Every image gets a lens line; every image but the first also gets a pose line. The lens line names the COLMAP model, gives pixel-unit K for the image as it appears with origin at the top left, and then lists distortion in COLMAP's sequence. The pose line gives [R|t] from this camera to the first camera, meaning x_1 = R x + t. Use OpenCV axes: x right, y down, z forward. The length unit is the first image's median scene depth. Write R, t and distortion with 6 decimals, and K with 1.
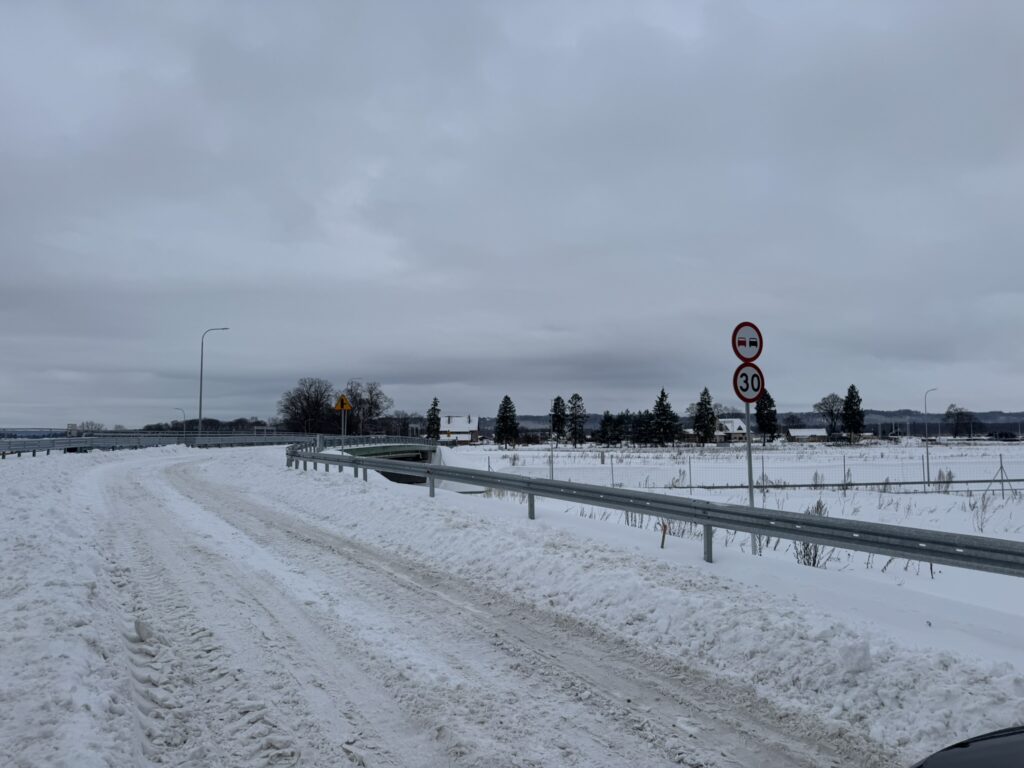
lens RADIAL K [[708.3, 0, 512.0], [0, 708.3, 384.0], [0, 0, 1]] dist [-0.000341, -0.006867]
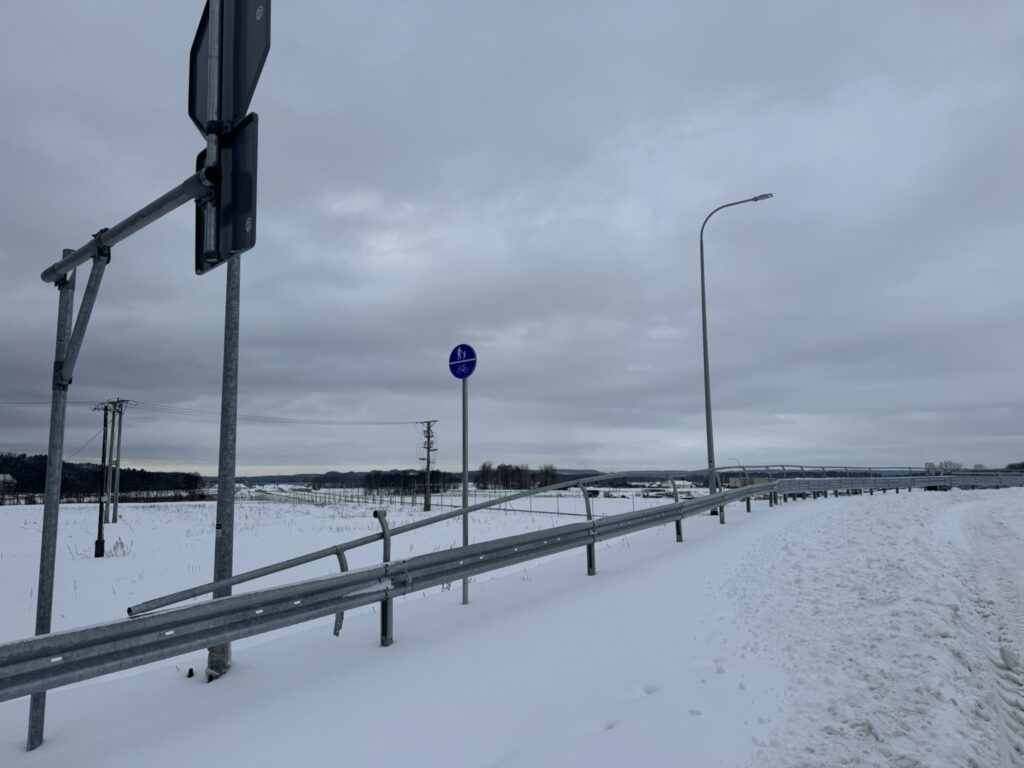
lens RADIAL K [[708.3, 0, 512.0], [0, 708.3, 384.0], [0, 0, 1]] dist [-0.000341, -0.006867]
pose [[0.464699, -0.105265, -0.879190, 0.077832], [0.056078, 0.994414, -0.089420, 0.002490], [0.883691, -0.007750, 0.468006, -0.102662]]
